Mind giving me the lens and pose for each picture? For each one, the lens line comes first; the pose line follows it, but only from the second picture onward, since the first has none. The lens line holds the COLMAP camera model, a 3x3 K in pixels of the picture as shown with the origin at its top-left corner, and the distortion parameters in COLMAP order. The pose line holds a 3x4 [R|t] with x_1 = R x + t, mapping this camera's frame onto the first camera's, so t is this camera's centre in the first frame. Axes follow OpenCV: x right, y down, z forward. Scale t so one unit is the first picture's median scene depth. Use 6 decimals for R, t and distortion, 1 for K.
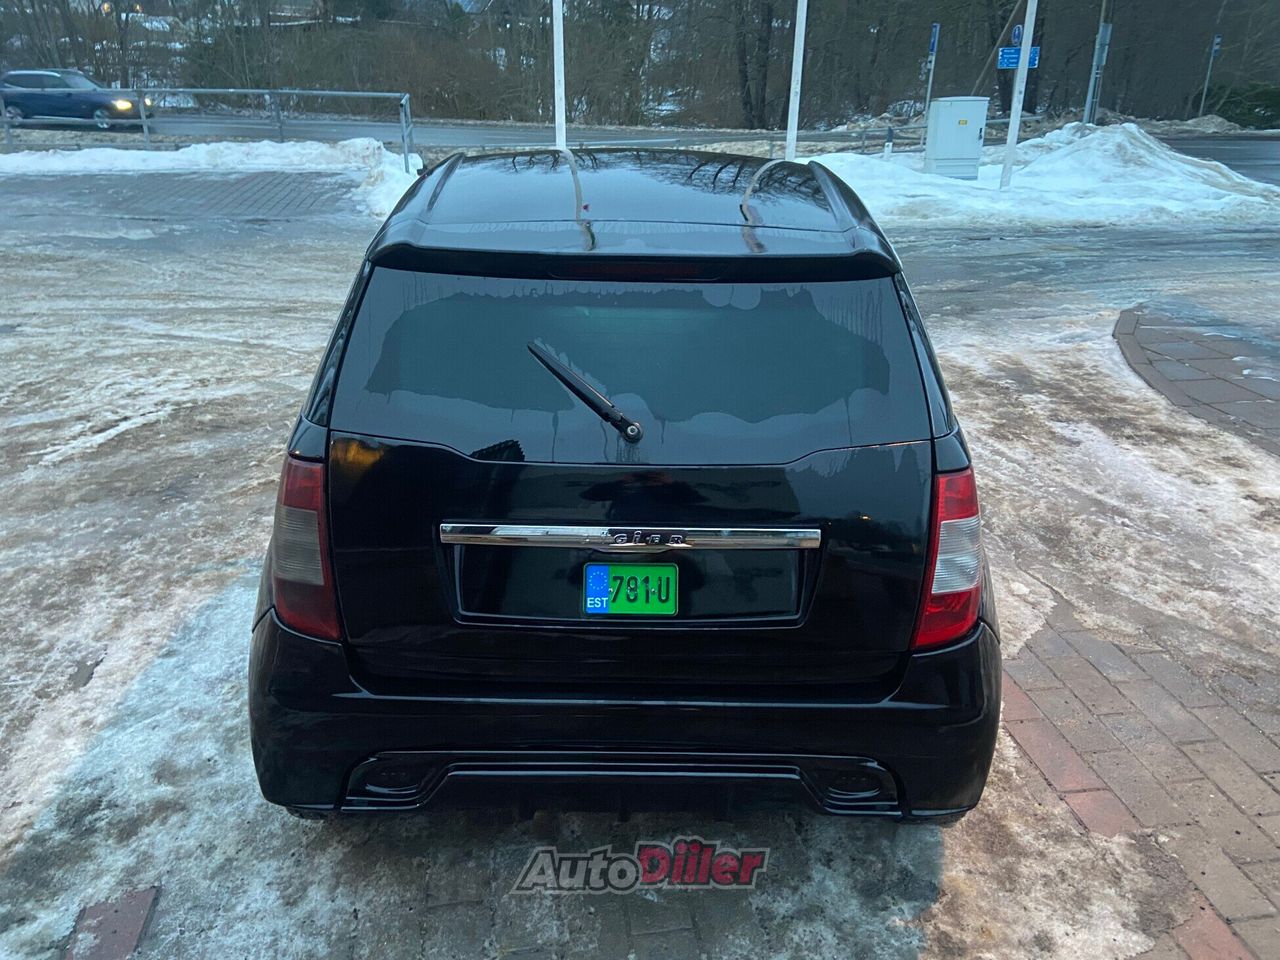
lens RADIAL K [[955.6, 0, 644.9], [0, 955.6, 478.6], [0, 0, 1]] dist [0.098210, -0.117372]
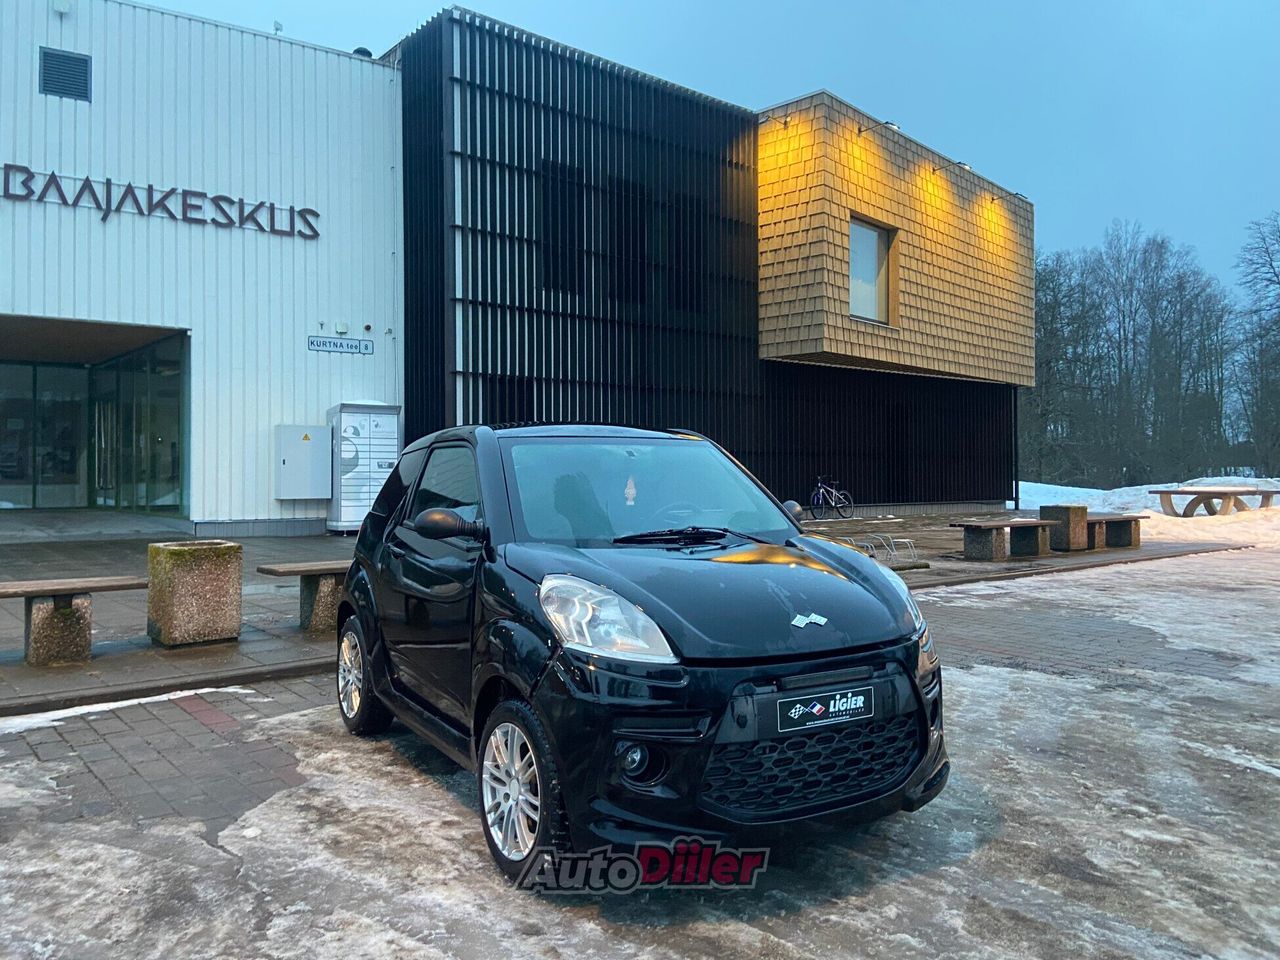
lens RADIAL K [[955.6, 0, 633.4], [0, 955.6, 467.5], [0, 0, 1]] dist [0.098210, -0.117372]
pose [[-0.857748, -0.022667, -0.513571, 0.833146], [-0.223910, 0.915757, 0.333548, -0.931704], [0.462746, 0.401093, -0.790563, 2.636167]]
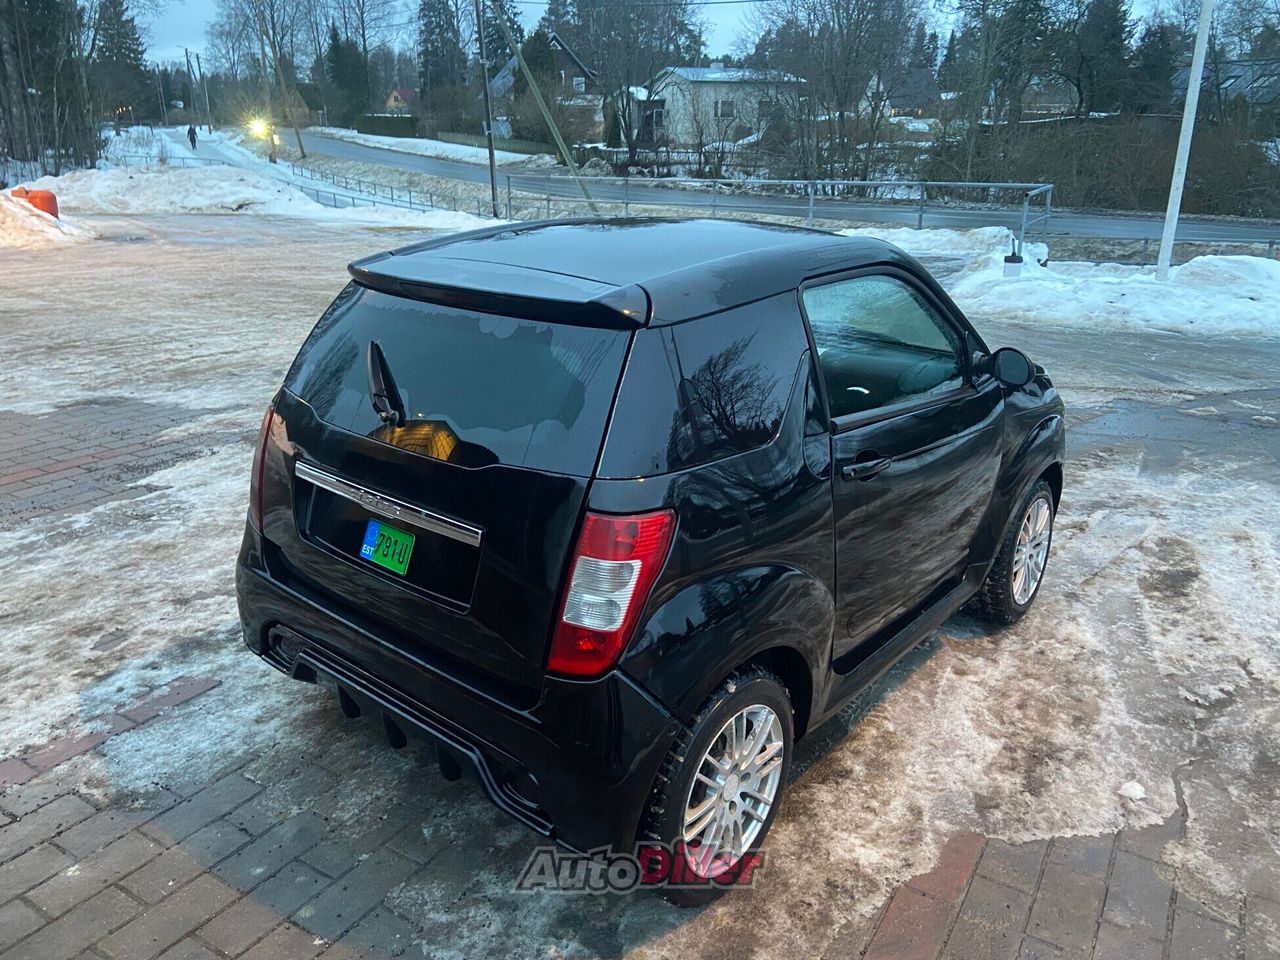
lens RADIAL K [[955.6, 0, 639.9], [0, 955.6, 479.6], [0, 0, 1]] dist [0.098210, -0.117372]
pose [[0.757056, 0.202995, -0.621014, 0.763278], [-0.254697, 0.967005, 0.005600, -0.045074], [0.601660, 0.153931, 0.783779, 0.160929]]
